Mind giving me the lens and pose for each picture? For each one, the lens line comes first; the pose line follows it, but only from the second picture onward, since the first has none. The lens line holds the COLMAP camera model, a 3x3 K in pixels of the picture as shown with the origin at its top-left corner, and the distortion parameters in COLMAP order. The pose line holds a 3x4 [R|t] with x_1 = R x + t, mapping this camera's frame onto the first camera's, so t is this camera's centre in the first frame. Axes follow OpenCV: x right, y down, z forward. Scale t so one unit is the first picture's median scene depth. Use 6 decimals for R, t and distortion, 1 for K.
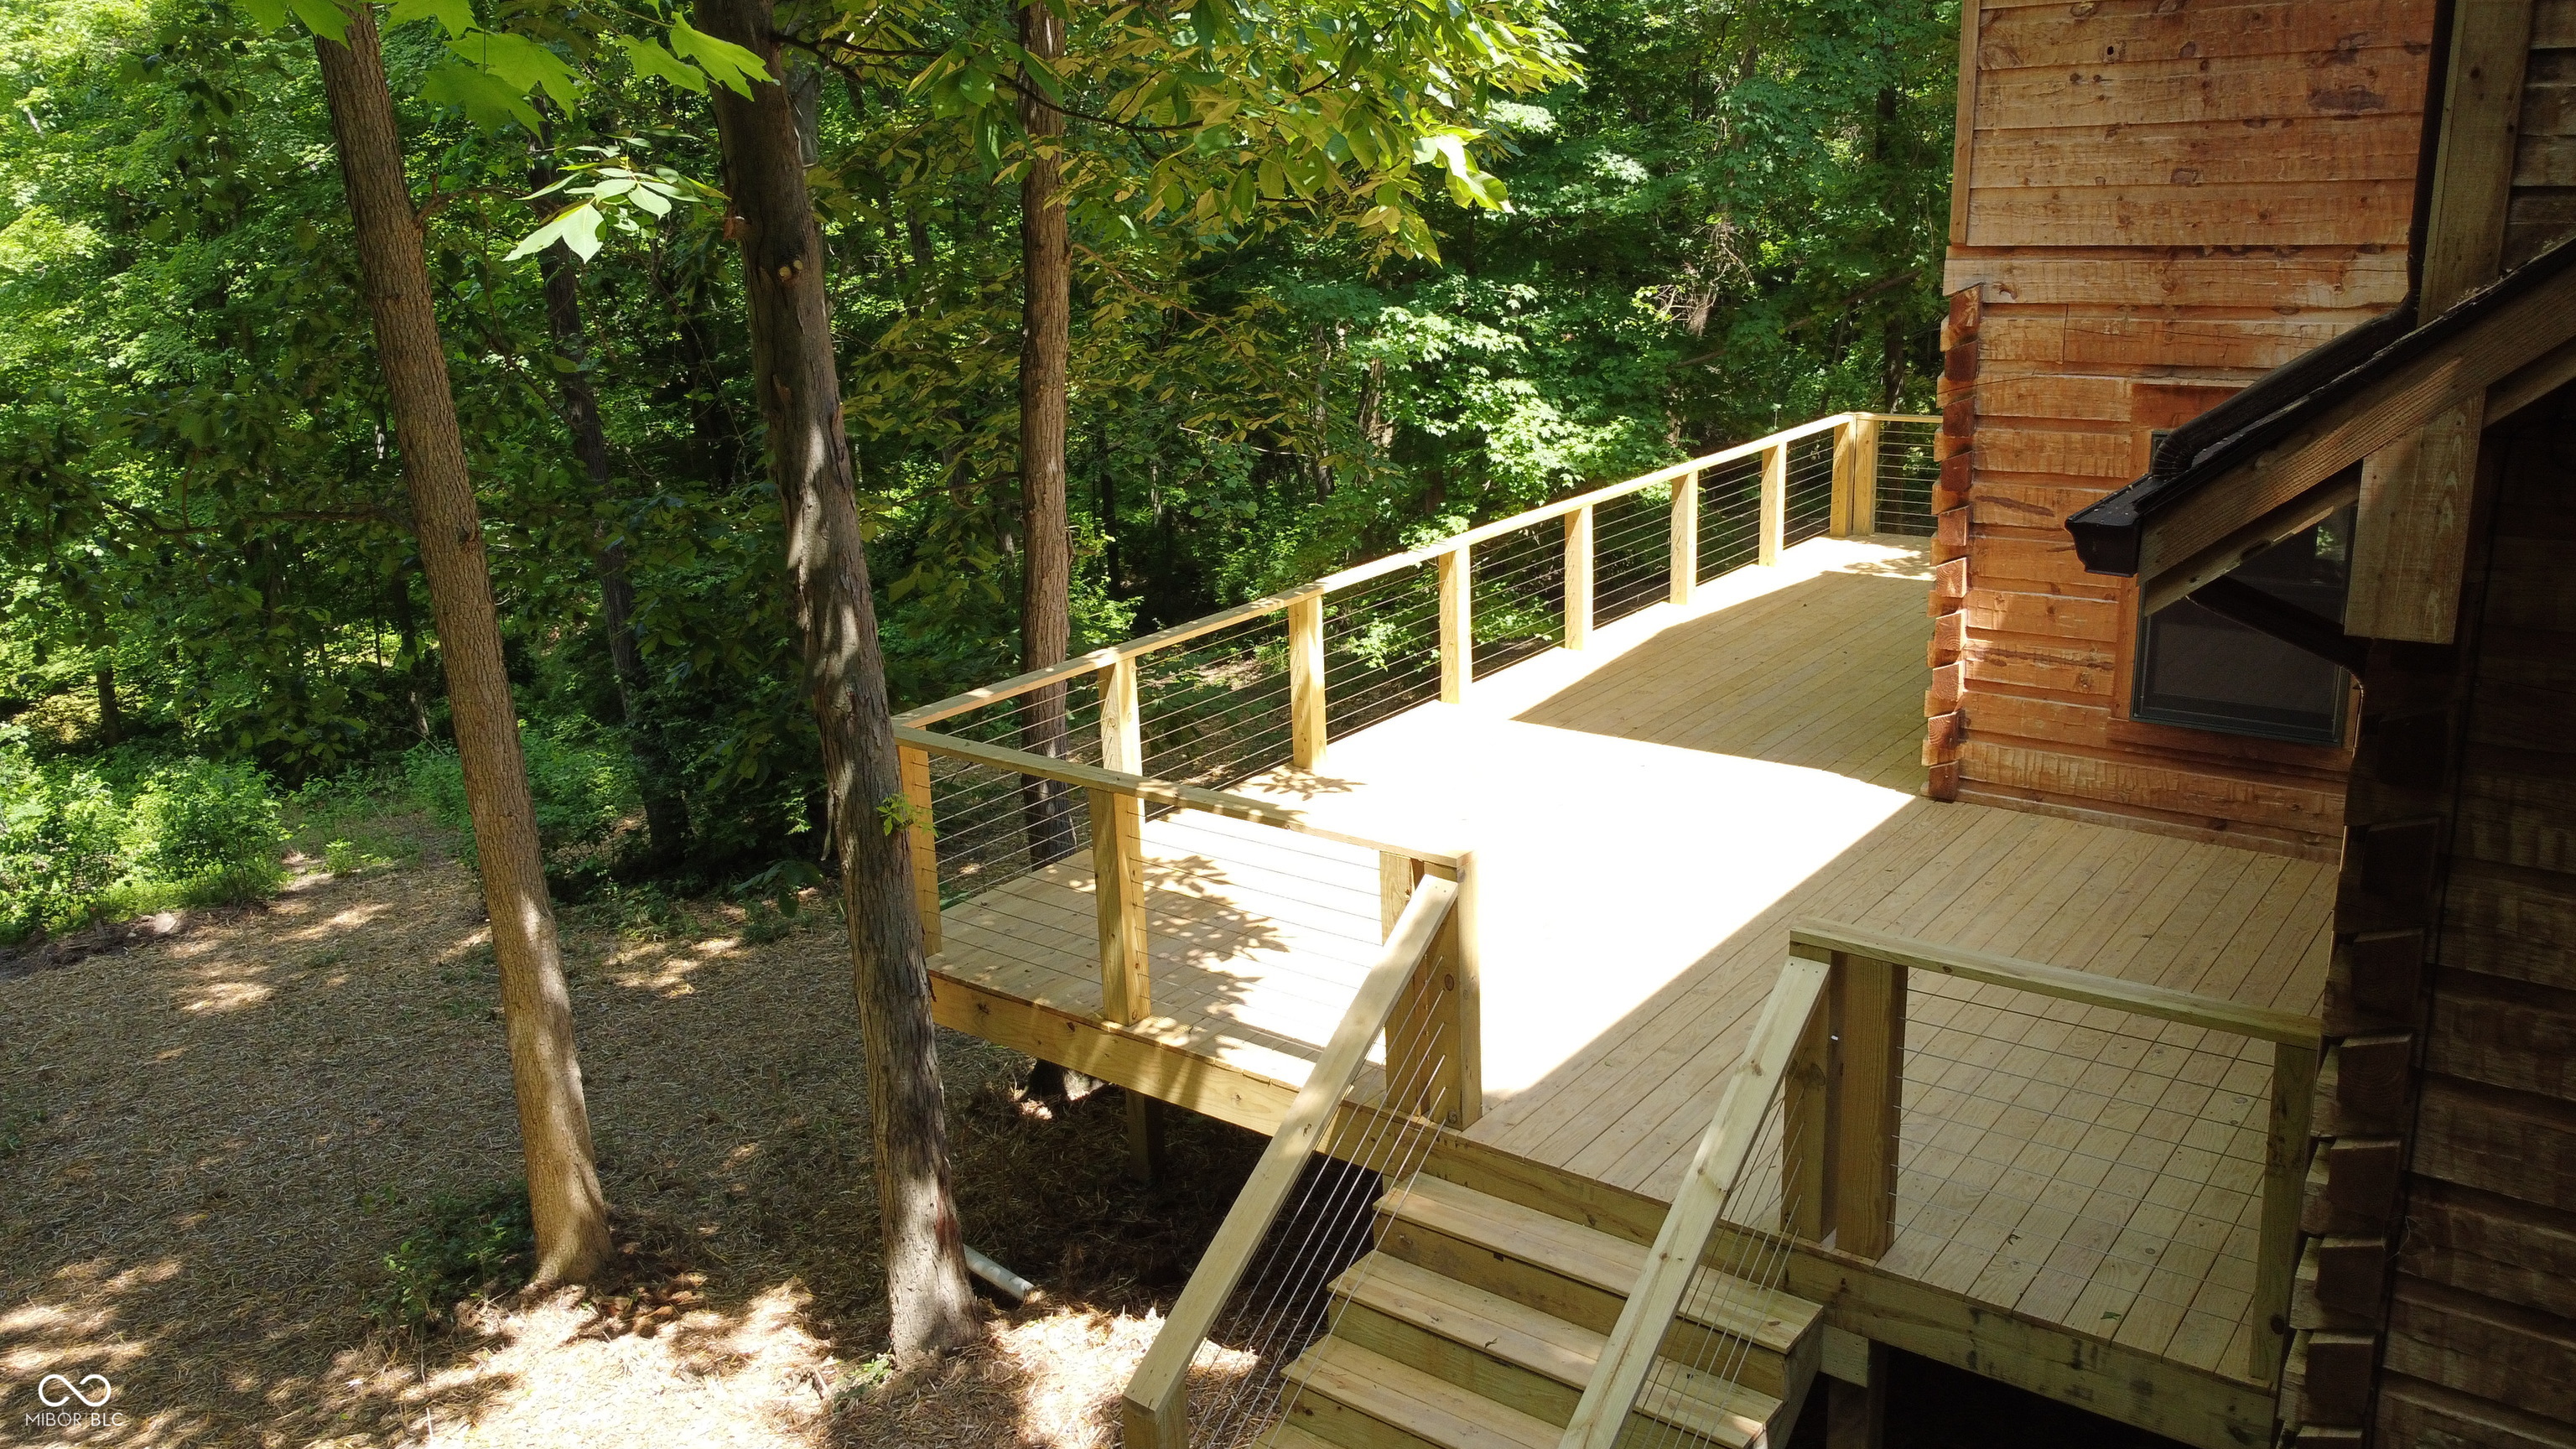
lens RADIAL K [[1954.6, 0, 1280.4], [0, 1954.6, 711.9], [0, 0, 1]] dist [0.008874, -0.000100]
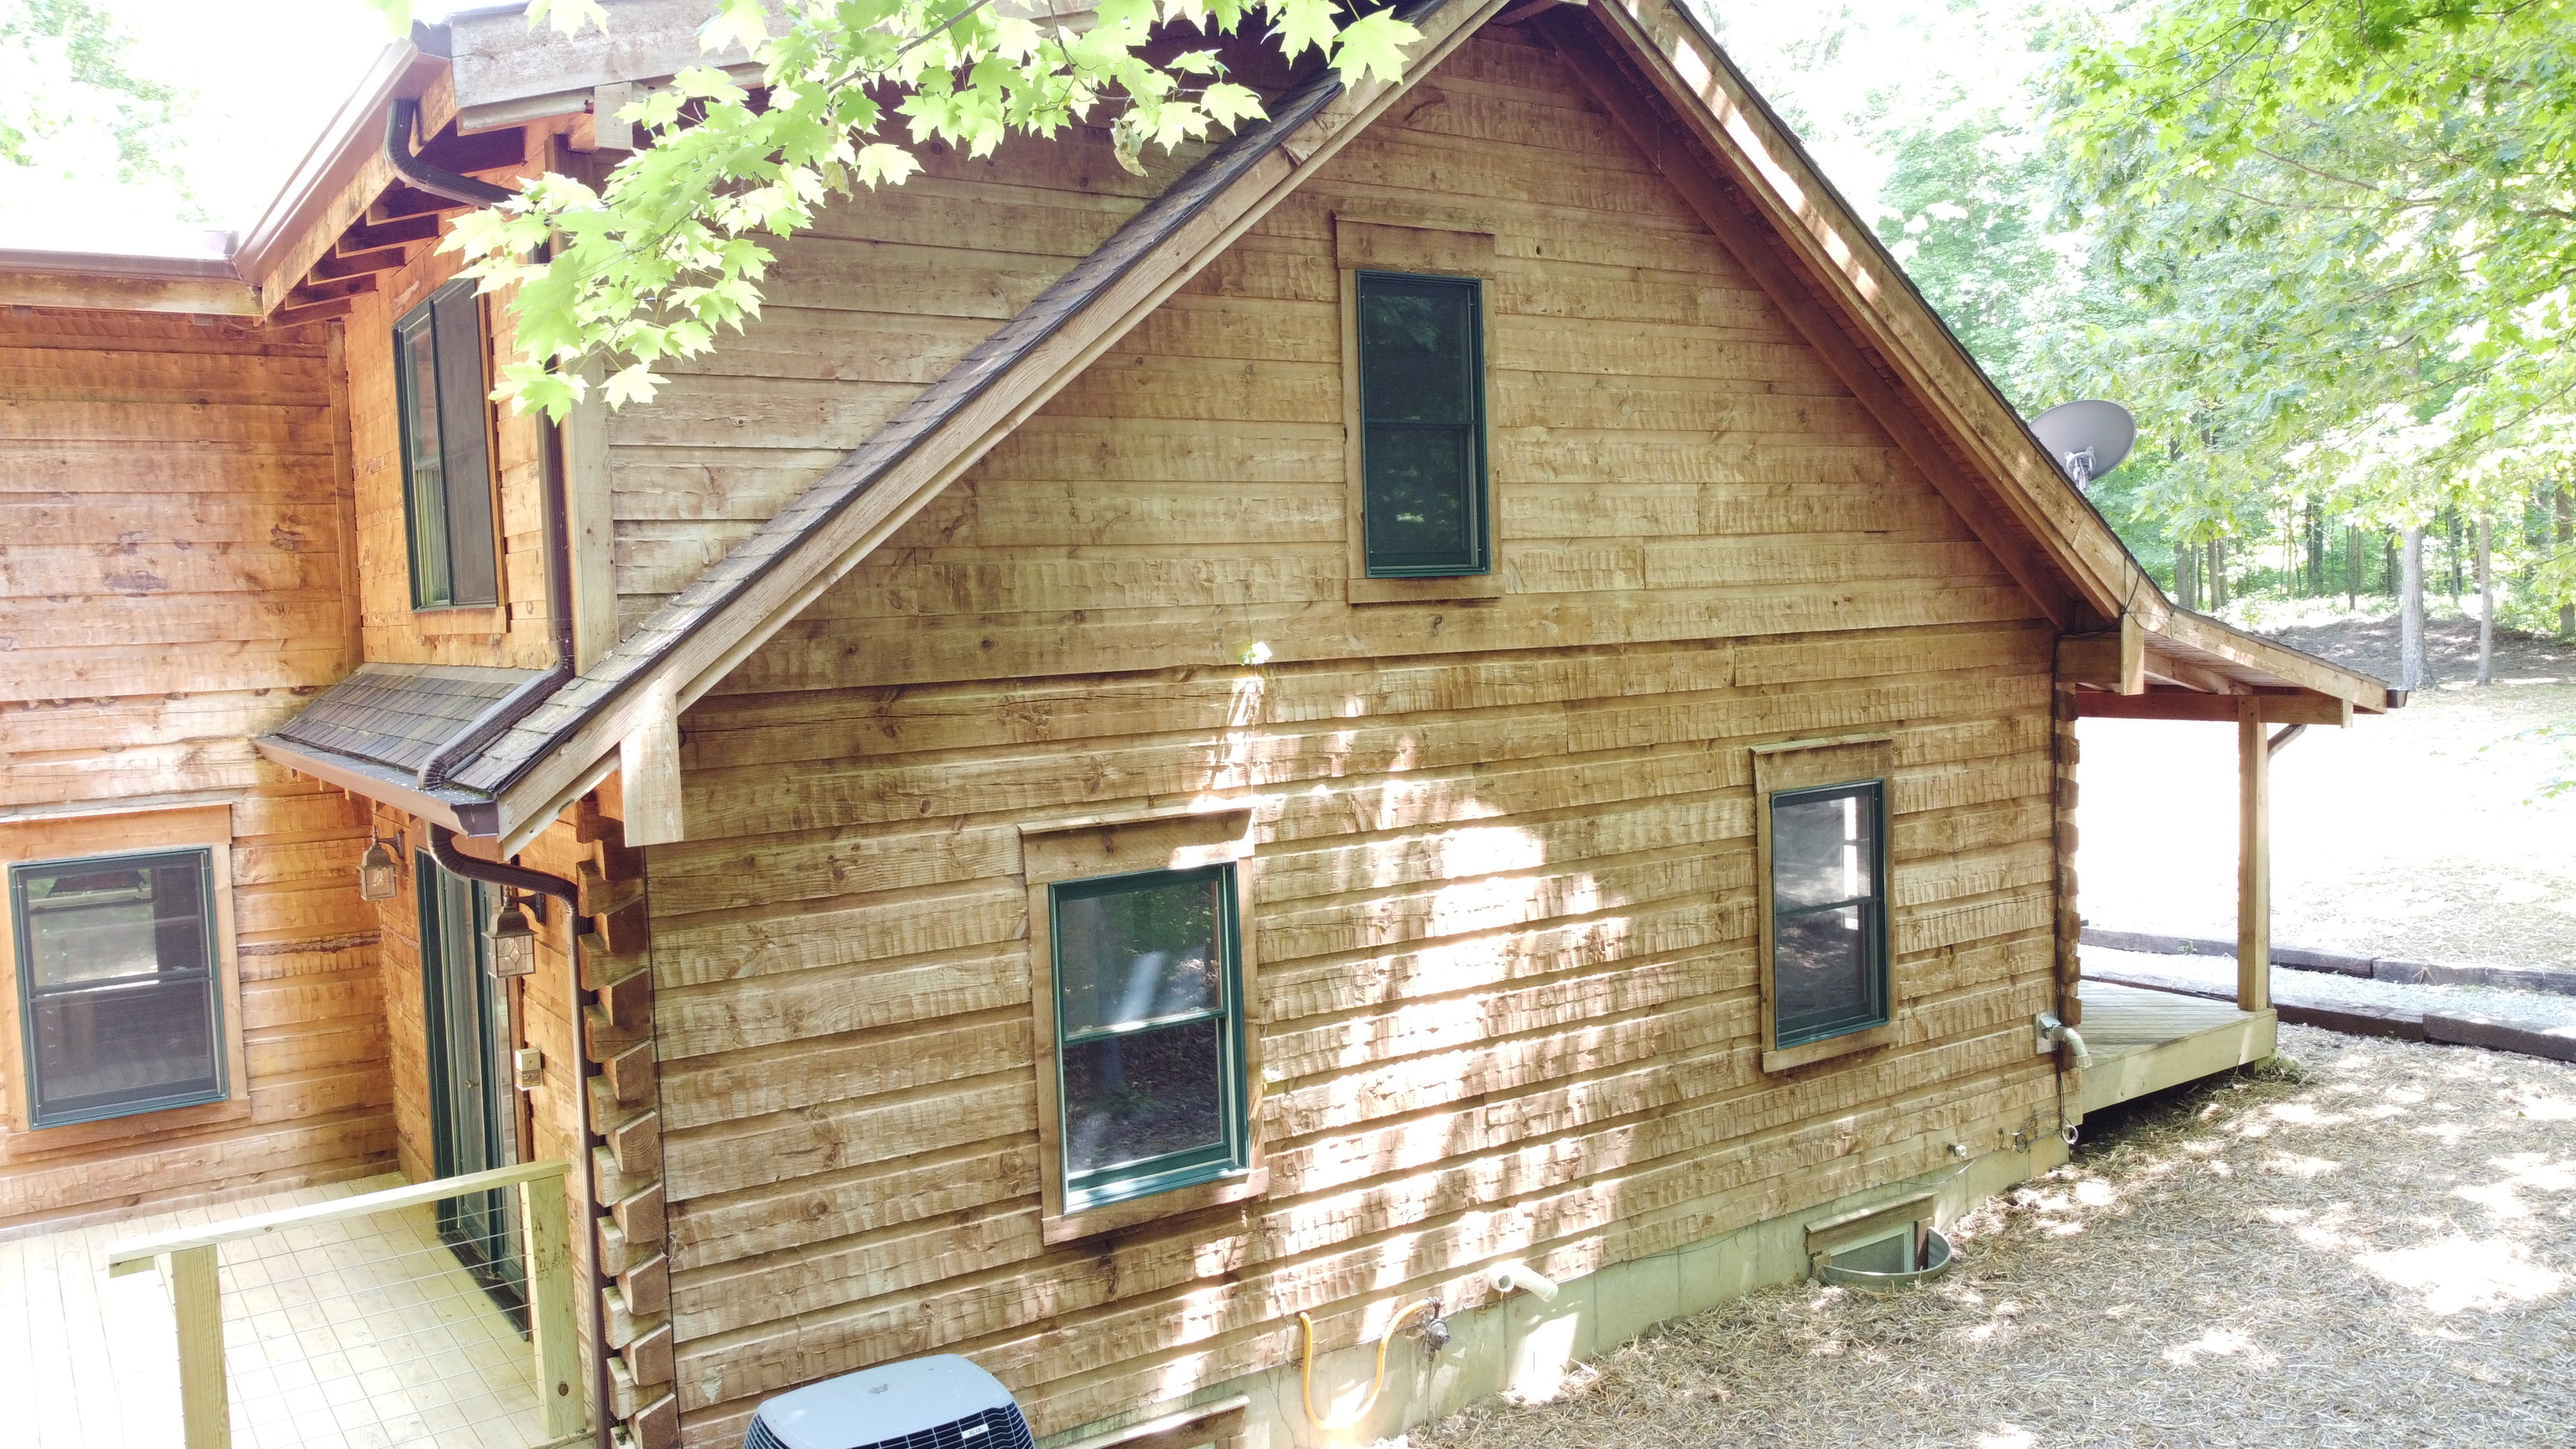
lens RADIAL K [[1954.6, 0, 1280.4], [0, 1954.6, 711.9], [0, 0, 1]] dist [0.008874, -0.000100]
pose [[0.313713, -0.028145, 0.949101, -0.408676], [0.284859, 0.956308, -0.065798, 0.056453], [-0.905781, 0.291002, 0.308024, -0.021175]]
